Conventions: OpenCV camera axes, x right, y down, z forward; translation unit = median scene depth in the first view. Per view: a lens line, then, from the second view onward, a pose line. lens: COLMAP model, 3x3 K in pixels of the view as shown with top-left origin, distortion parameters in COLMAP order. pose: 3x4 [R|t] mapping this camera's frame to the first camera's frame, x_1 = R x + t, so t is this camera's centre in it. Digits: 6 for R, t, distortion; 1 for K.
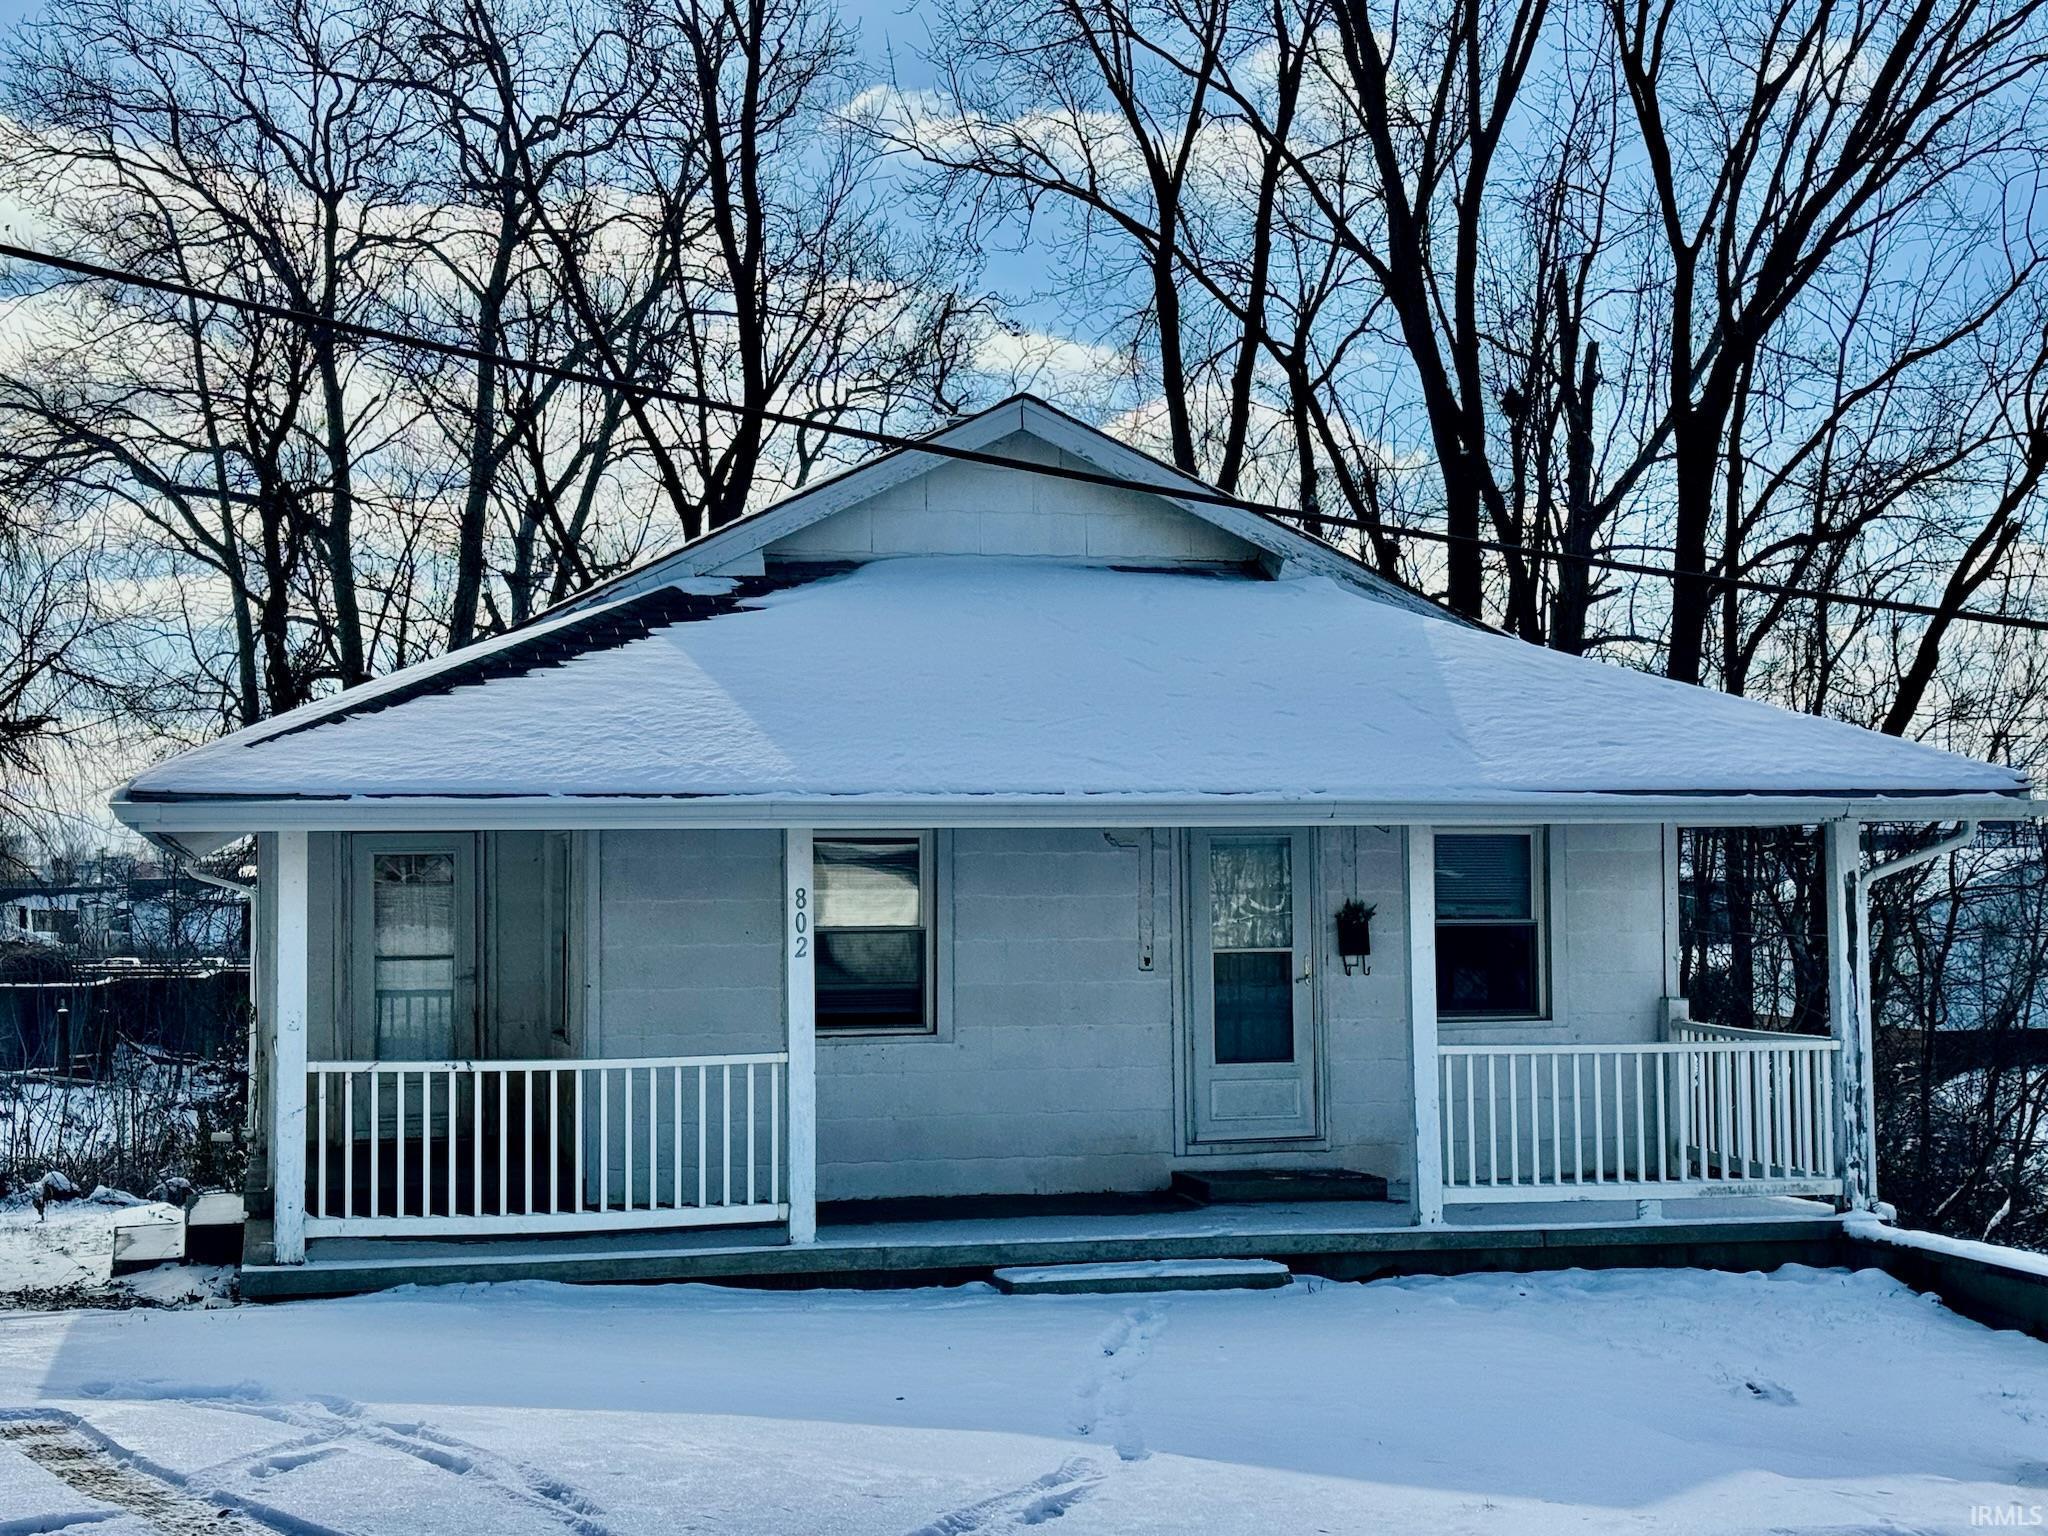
lens RADIAL K [[3034.8, 0, 1024.0], [0, 3034.8, 768.0], [0, 0, 1]] dist [0.110484, 0.133372]
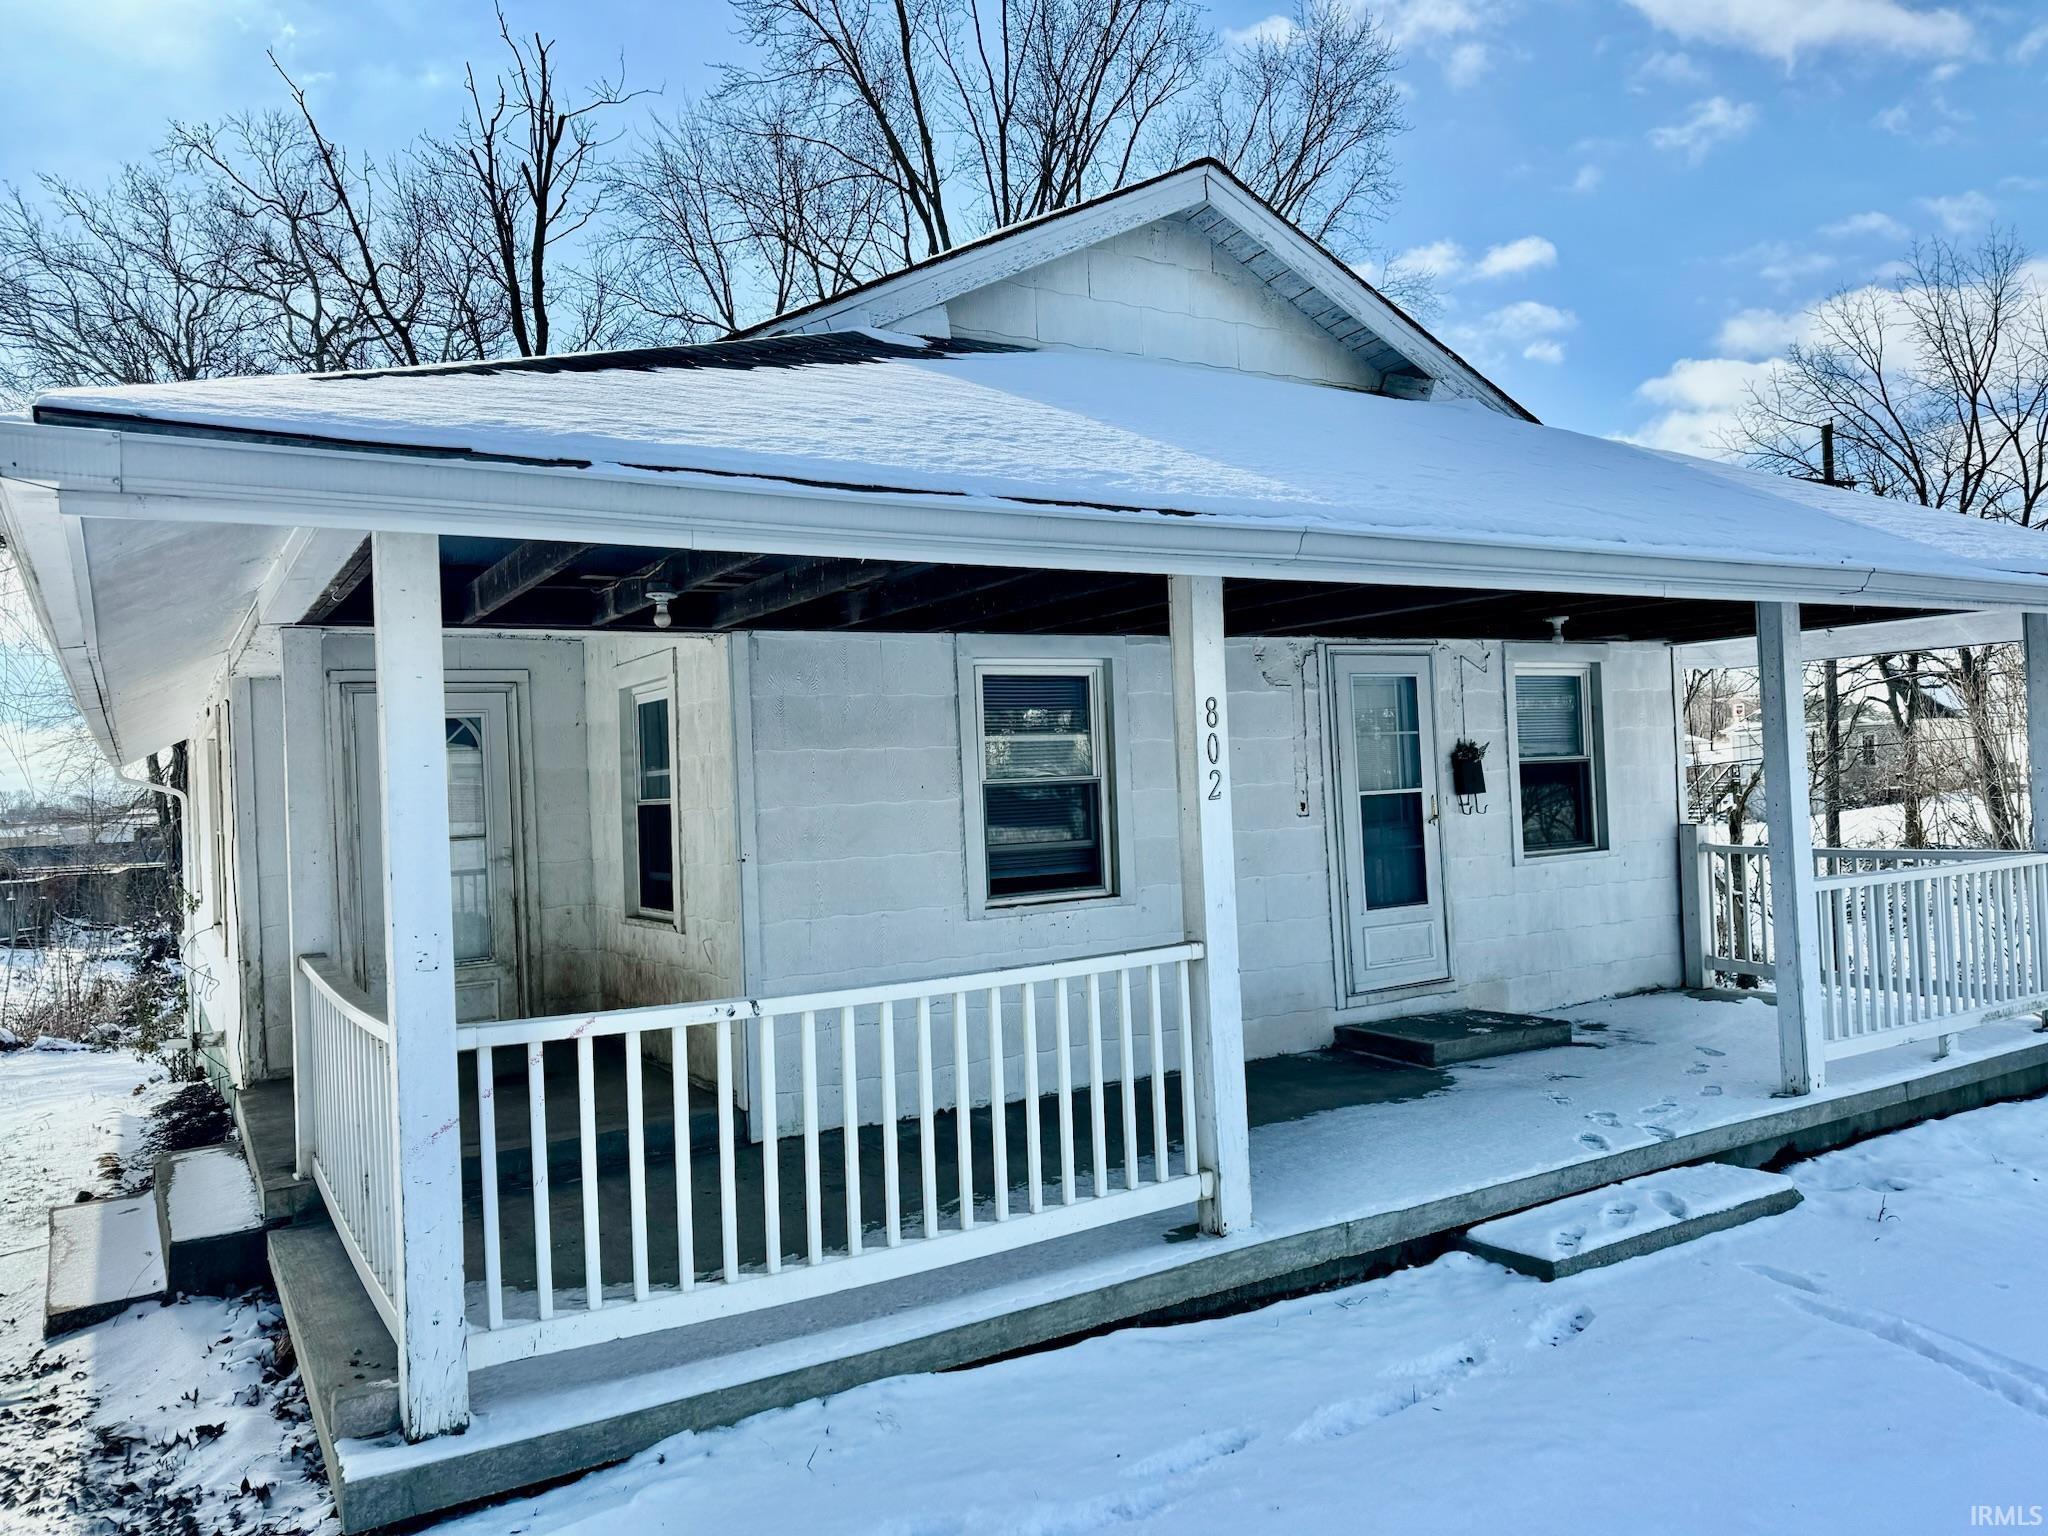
lens RADIAL K [[1441.1, 0, 1034.5], [0, 1441.1, 765.7], [0, 0, 1]] dist [0.058384, -0.049181]
pose [[0.953717, -0.028756, 0.299329, -0.176207], [0.023770, 0.999512, 0.020288, 0.040640], [-0.299766, -0.012234, 0.953934, 0.608951]]
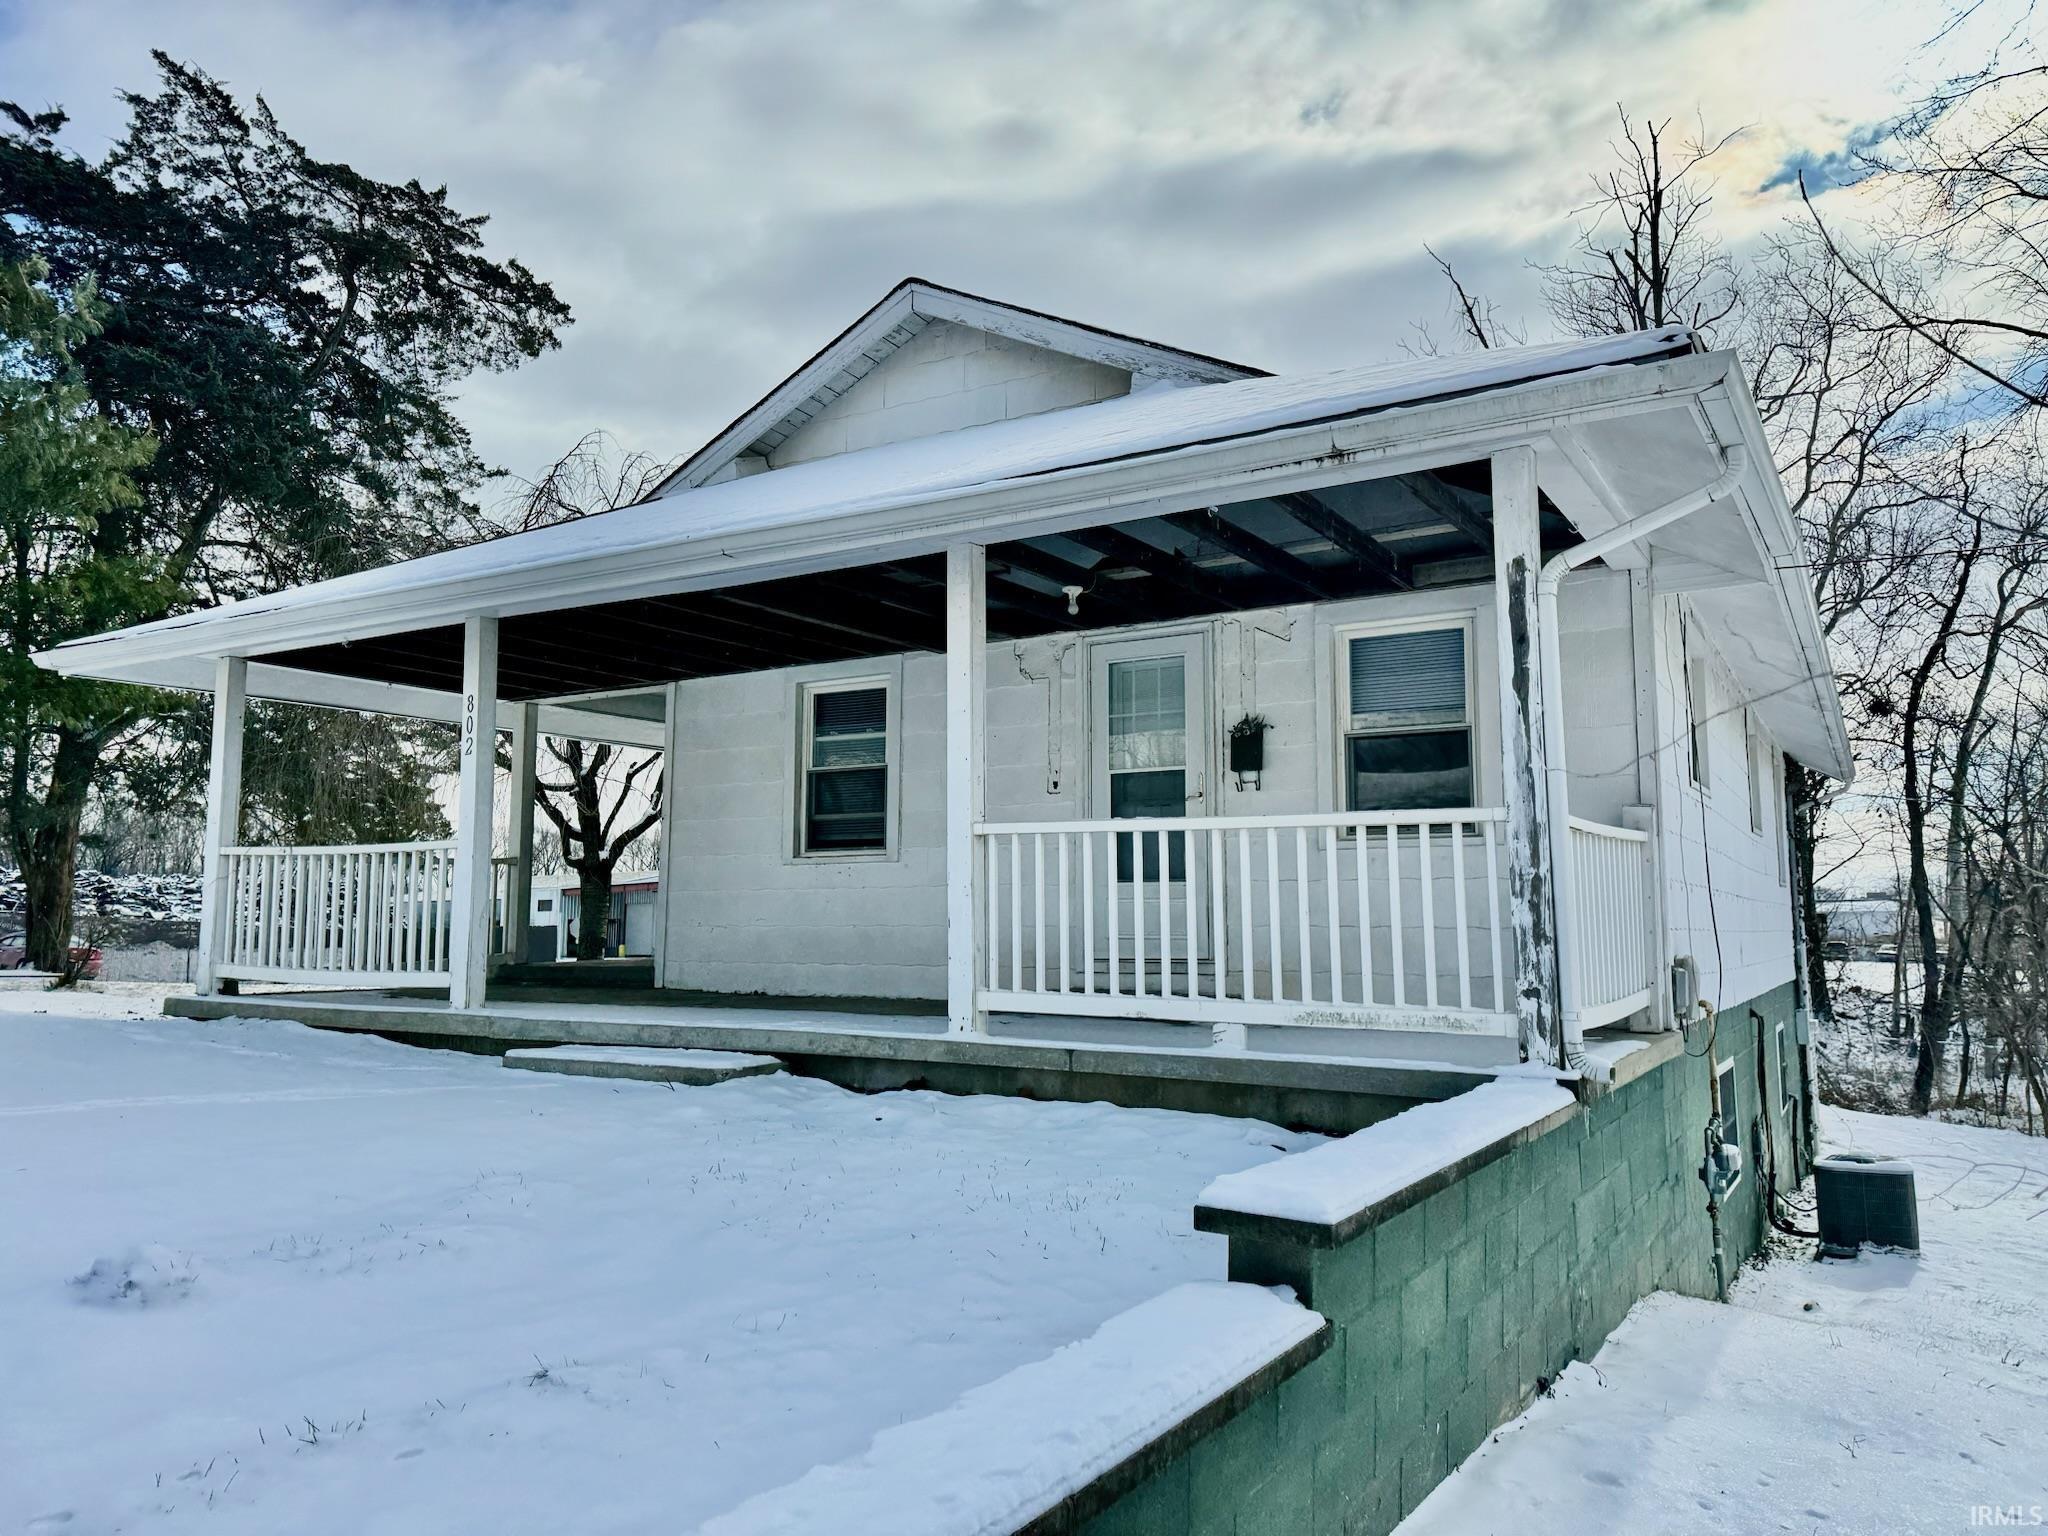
lens RADIAL K [[1432.6, 0, 1042.9], [0, 1432.6, 762.1], [0, 0, 1]] dist [0.108660, -0.164577]
pose [[0.709947, -0.069566, -0.700811, 0.393908], [0.024818, 0.996963, -0.073822, 0.094121], [0.703818, 0.035017, 0.709517, 0.655934]]
